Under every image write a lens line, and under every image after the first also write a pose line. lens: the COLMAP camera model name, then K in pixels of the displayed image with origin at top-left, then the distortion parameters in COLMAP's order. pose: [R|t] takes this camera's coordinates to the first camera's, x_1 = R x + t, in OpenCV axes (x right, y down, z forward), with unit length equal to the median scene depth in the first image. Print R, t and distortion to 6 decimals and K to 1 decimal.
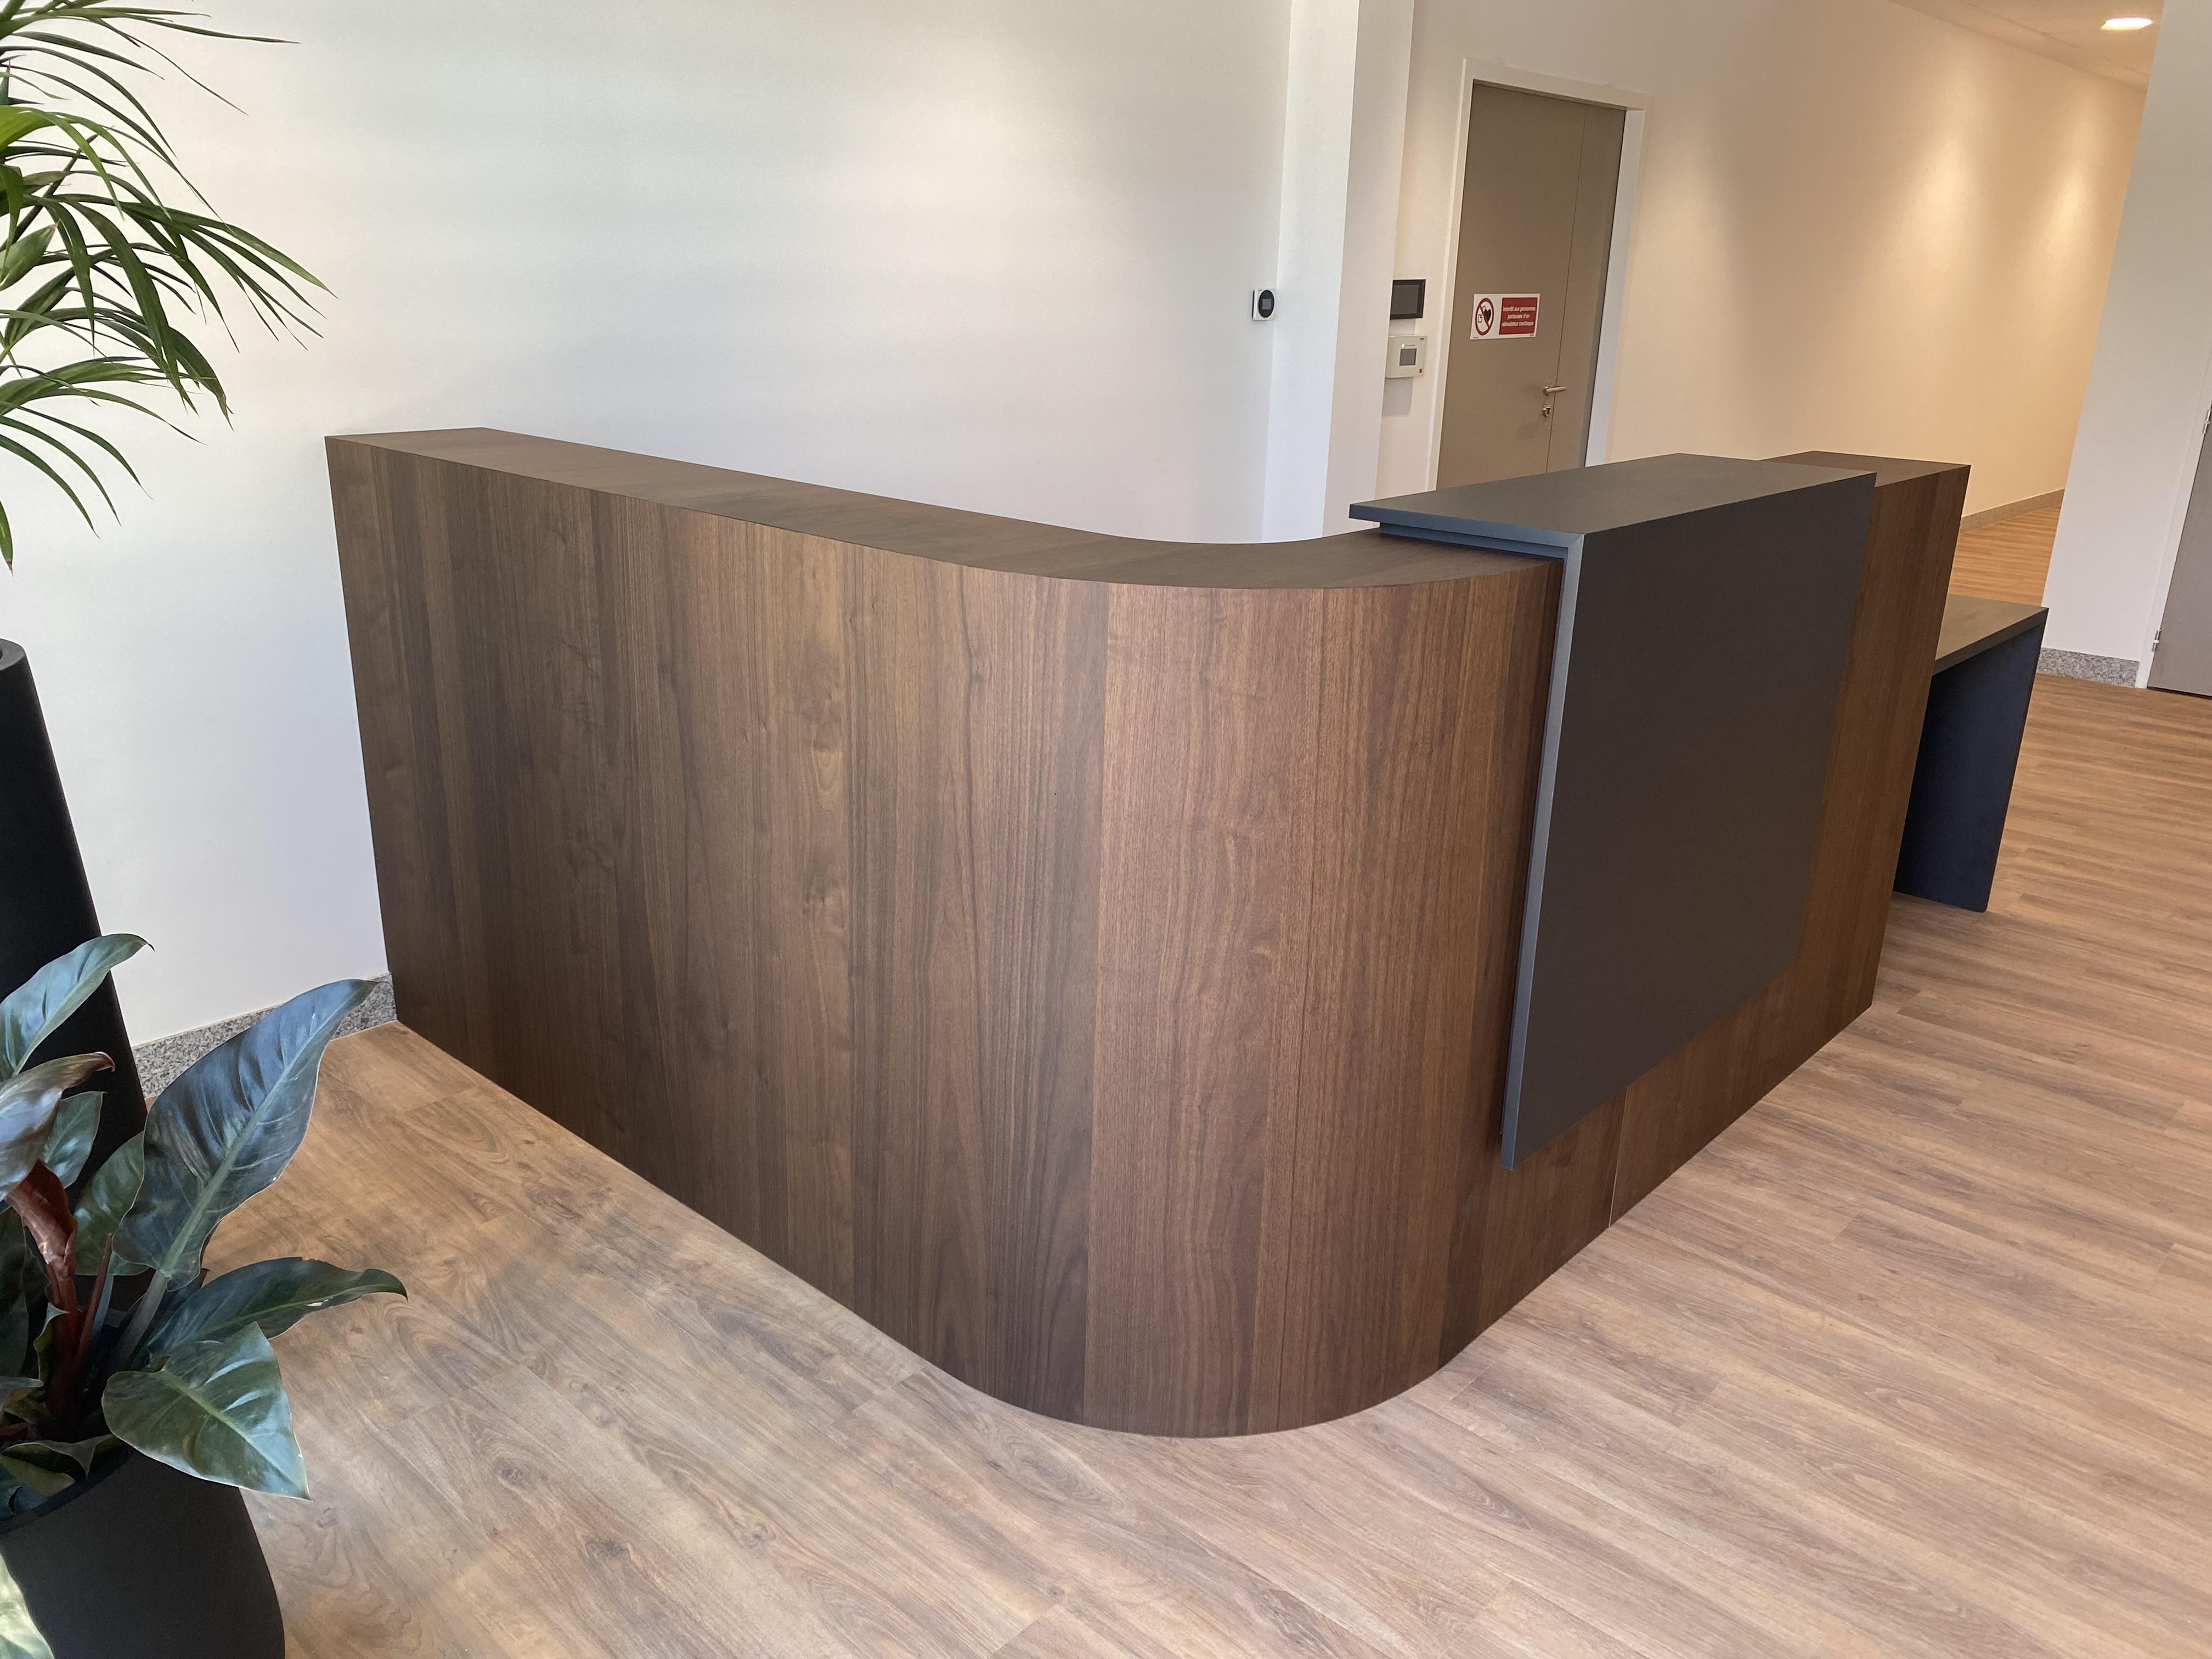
lens RADIAL K [[1686.6, 0, 1107.1], [0, 1686.6, 823.4], [0, 0, 1]] dist [0.012805, -0.019799]
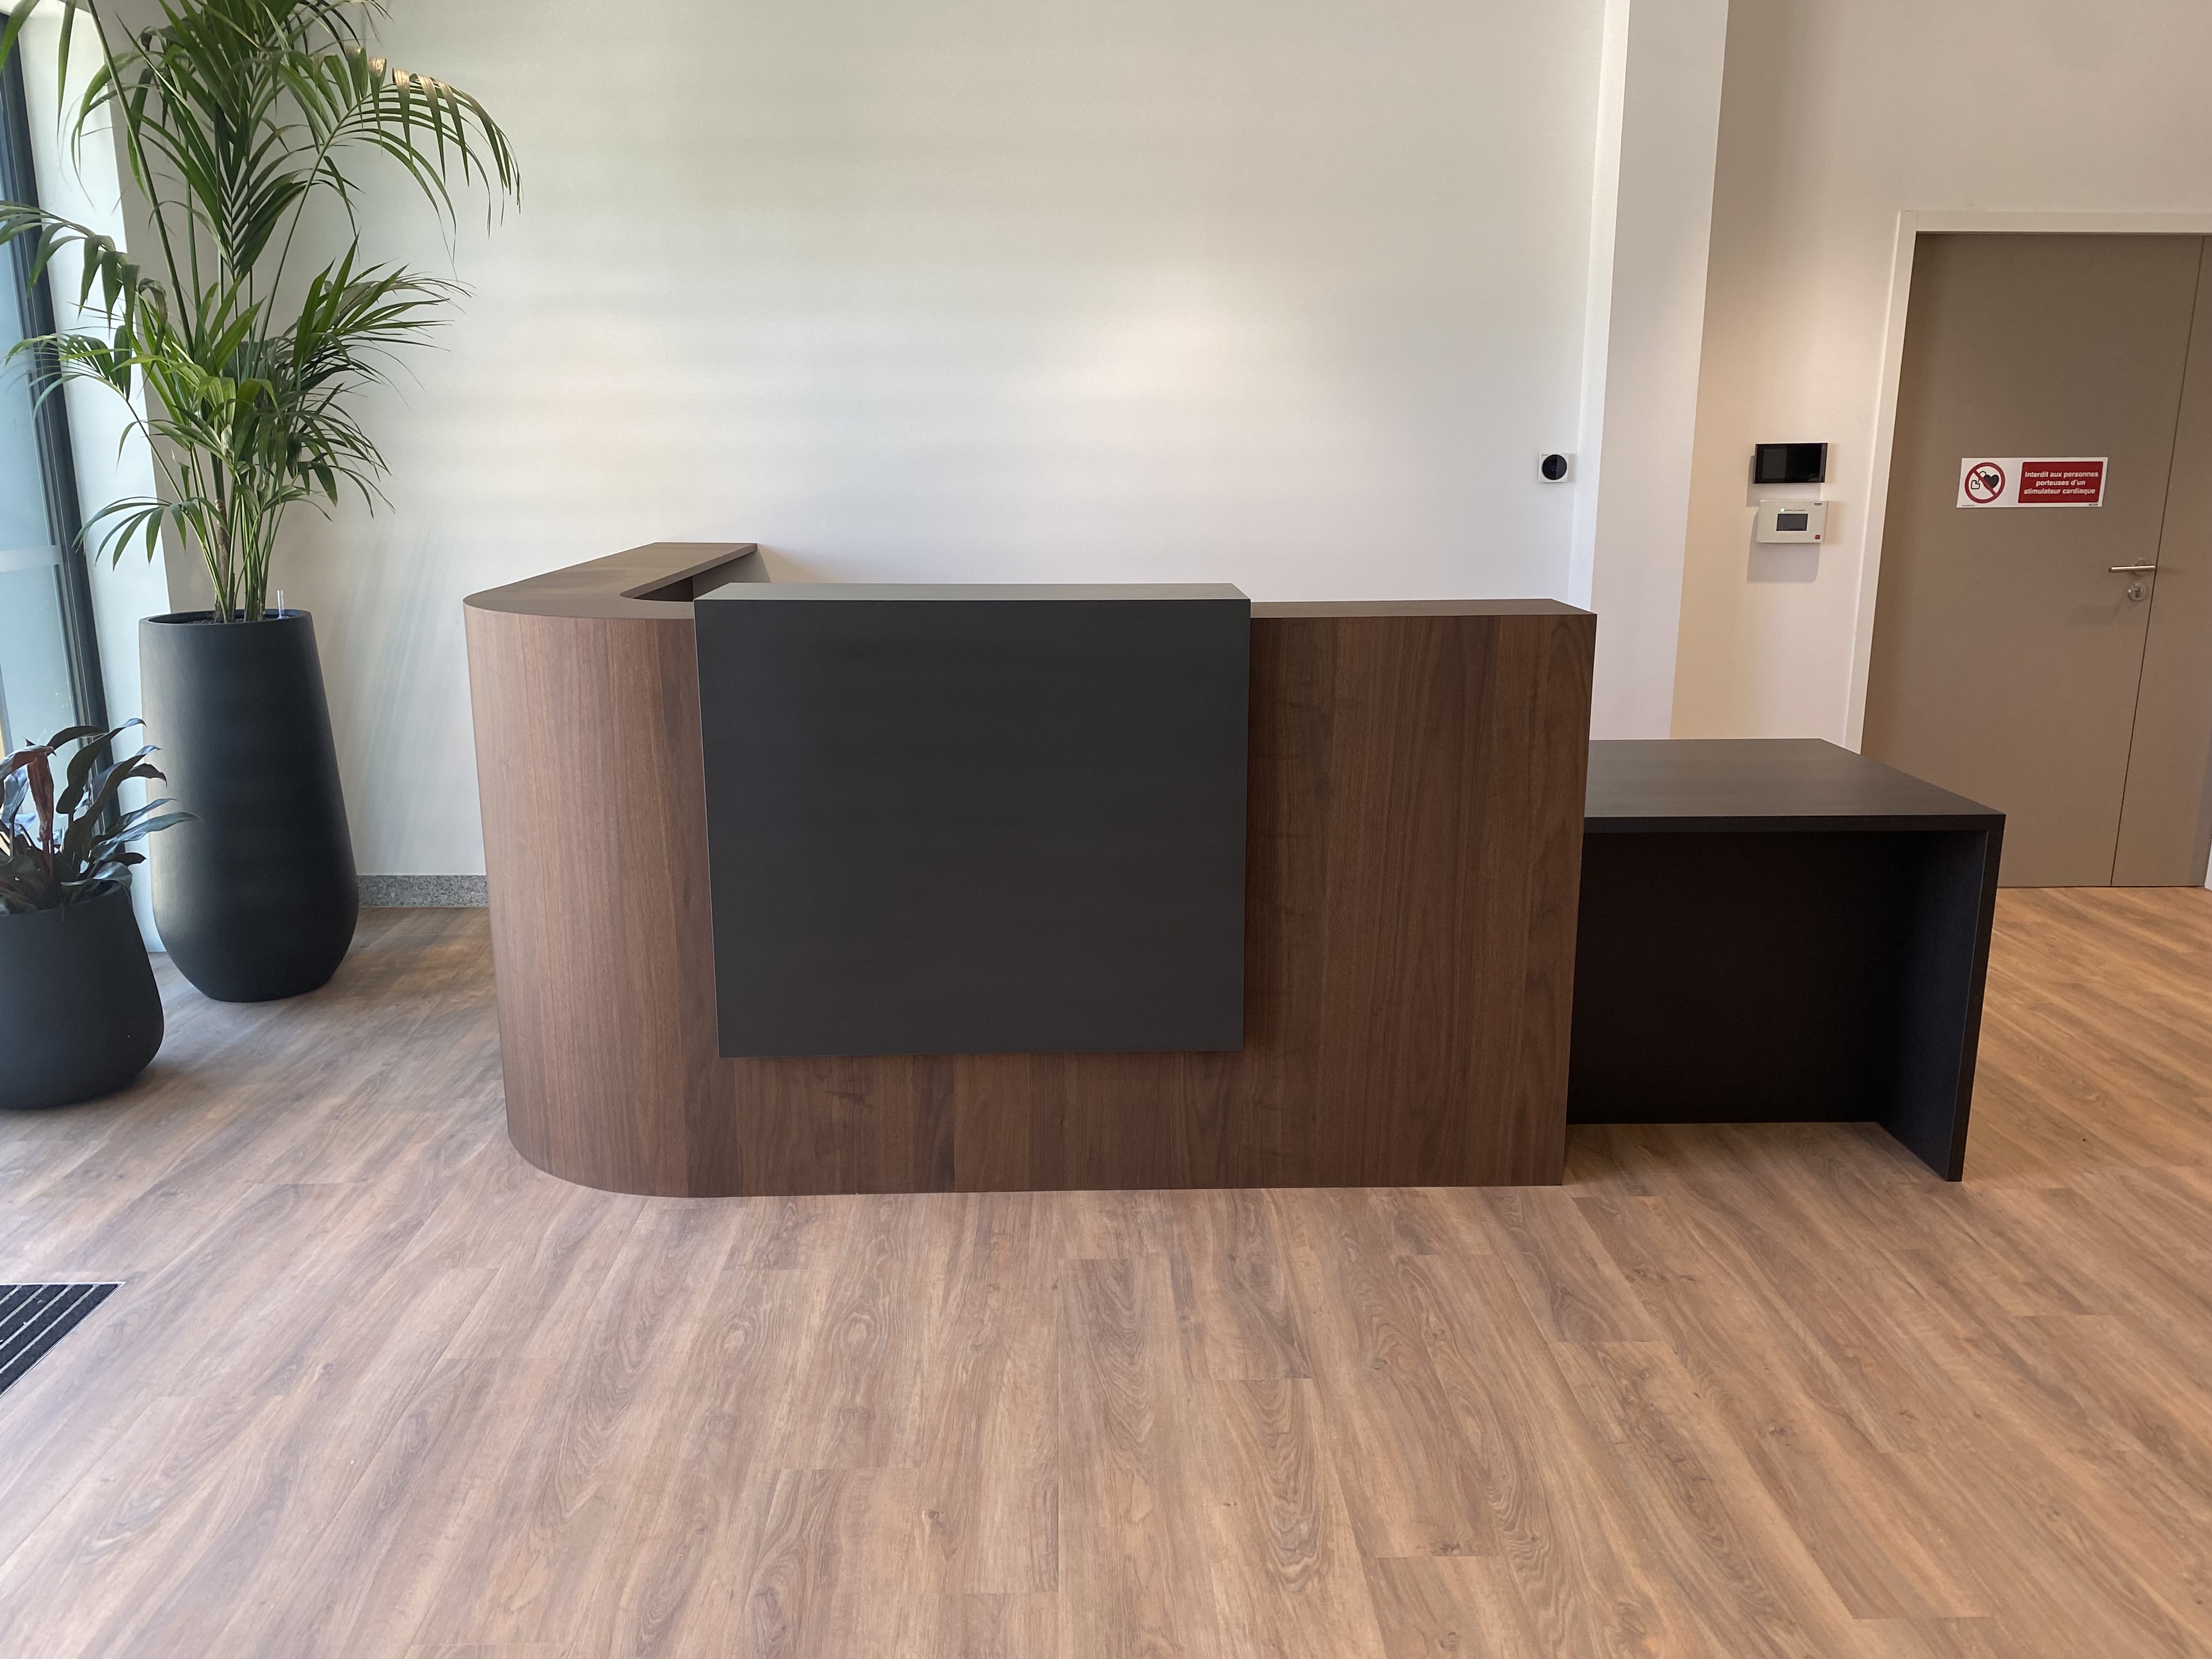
lens RADIAL K [[1686.6, 0, 1108.6], [0, 1686.6, 831.1], [0, 0, 1]] dist [0.012805, -0.019799]
pose [[0.693621, 0.142448, -0.706115, 1.213091], [-0.213749, 0.976803, -0.012911, -0.023630], [0.687896, 0.159887, 0.707979, 0.179442]]
